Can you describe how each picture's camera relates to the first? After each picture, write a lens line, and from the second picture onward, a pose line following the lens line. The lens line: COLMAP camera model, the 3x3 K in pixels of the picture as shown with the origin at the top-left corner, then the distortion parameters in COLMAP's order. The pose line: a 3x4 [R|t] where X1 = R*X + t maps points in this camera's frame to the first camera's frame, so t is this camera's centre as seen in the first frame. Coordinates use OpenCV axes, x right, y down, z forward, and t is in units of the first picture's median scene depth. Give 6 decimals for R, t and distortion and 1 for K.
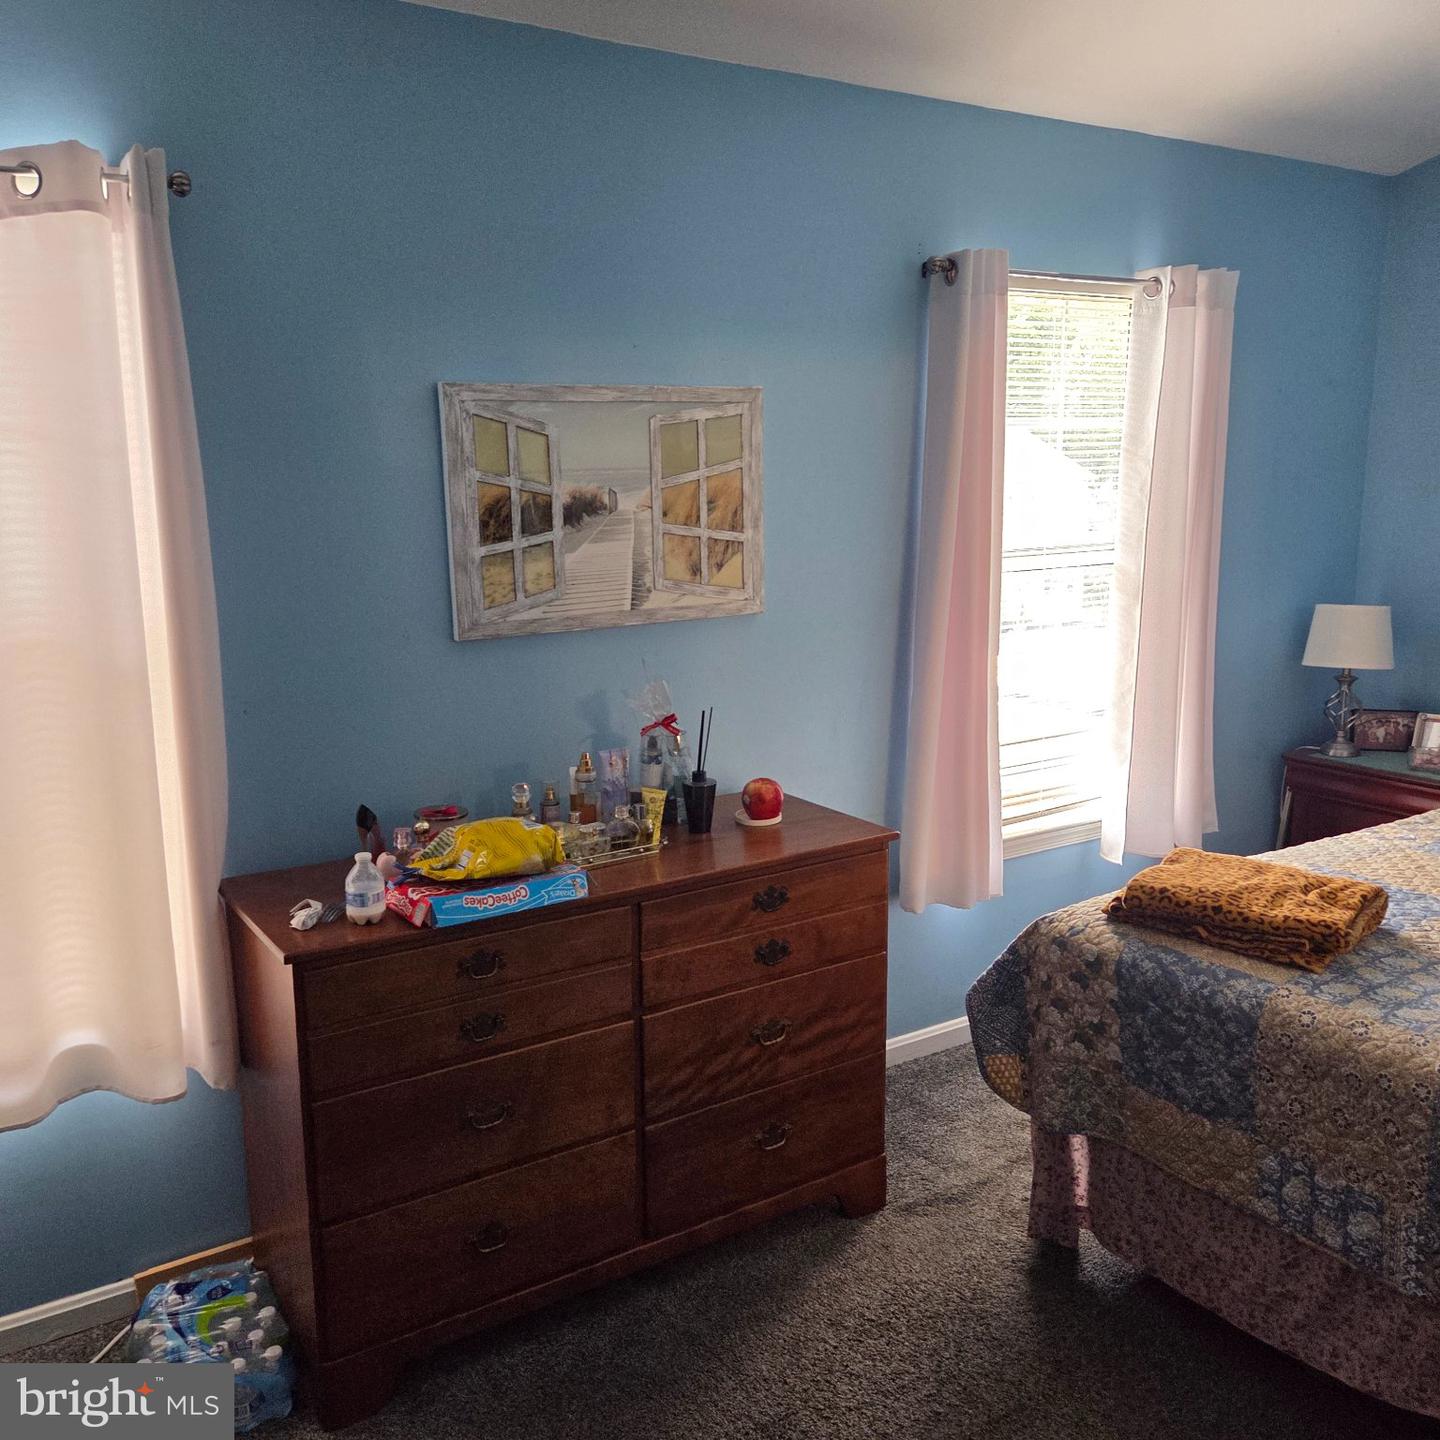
lens RADIAL K [[1314.0, 0, 763.7], [0, 1314.0, 729.0], [0, 0, 1]] dist [0.054542, -0.067693]
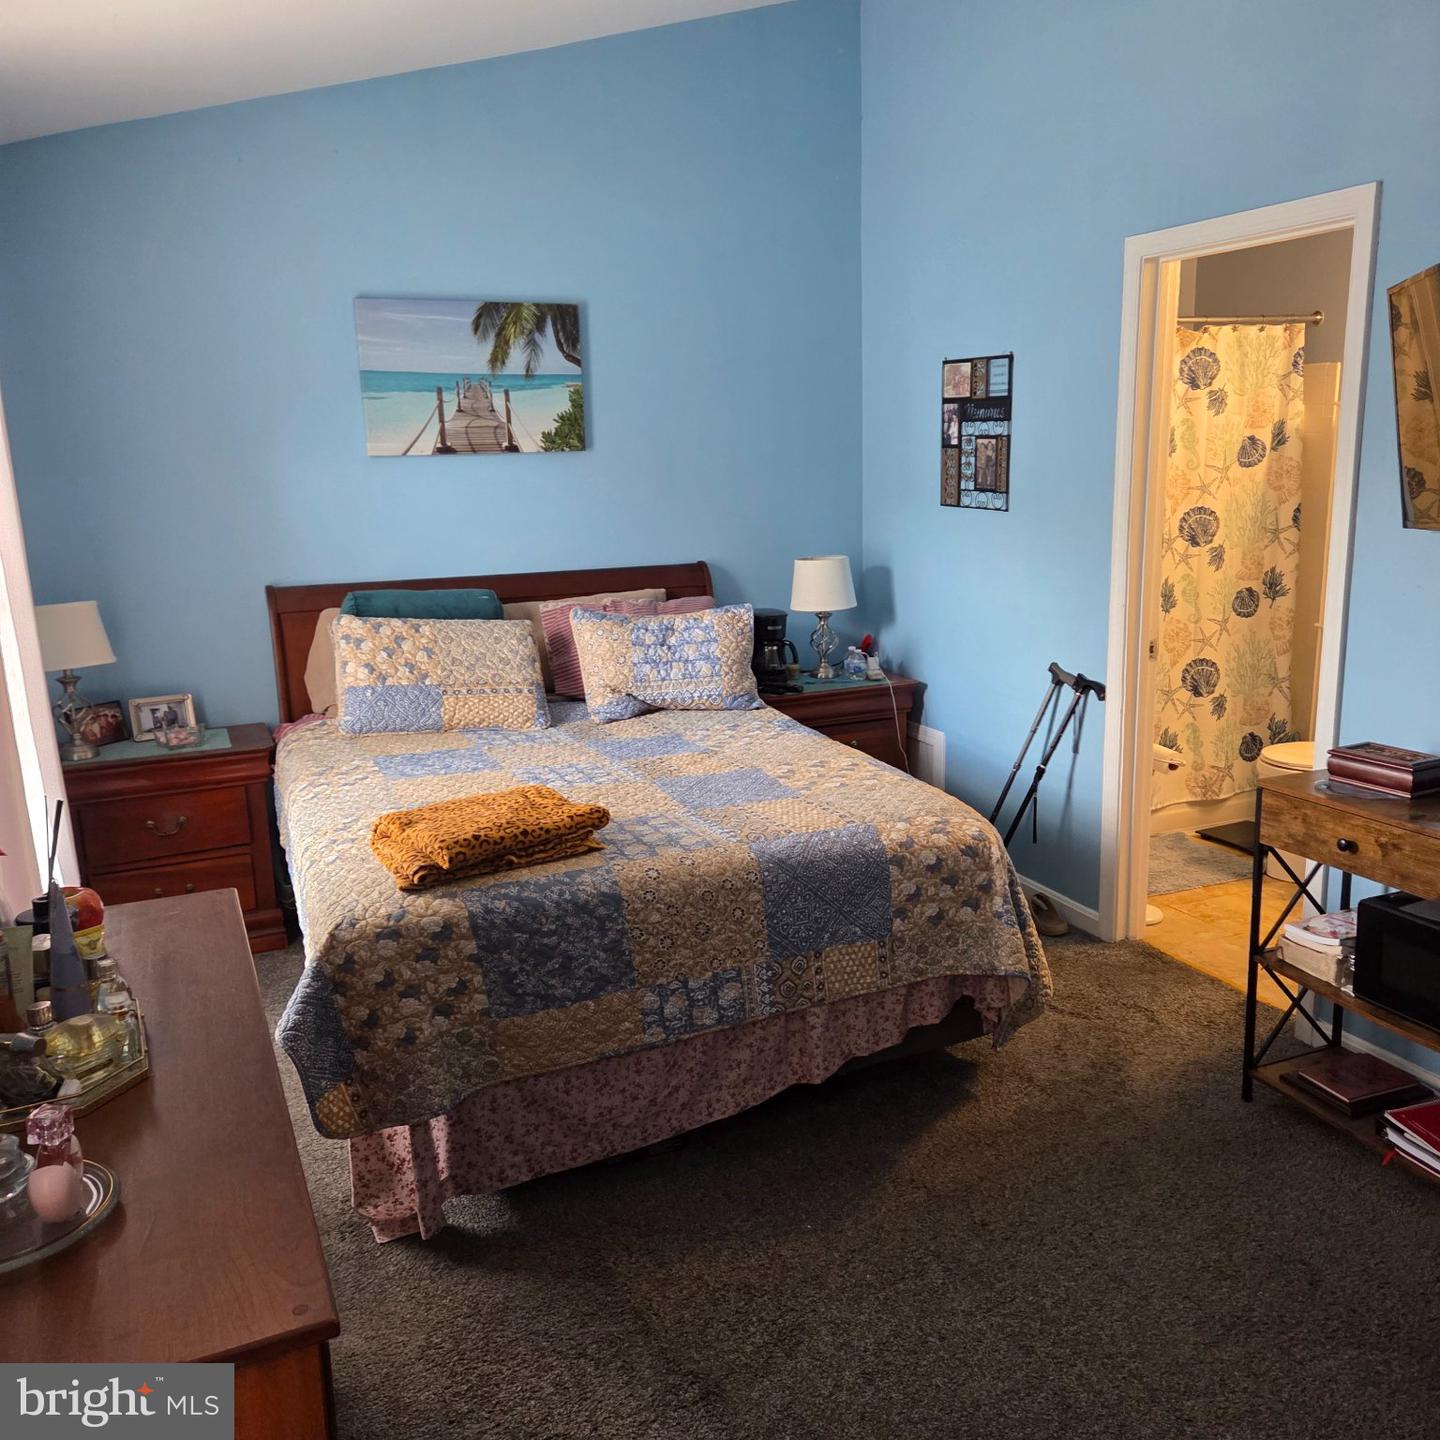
lens RADIAL K [[1280.1, 0, 718.5], [0, 1280.1, 705.0], [0, 0, 1]] dist [0.020266, 0.008686]
pose [[0.148843, -0.174068, 0.973420, -0.682594], [0.207412, 0.967983, 0.141381, -0.090824], [-0.966864, 0.180855, 0.180182, 0.620047]]
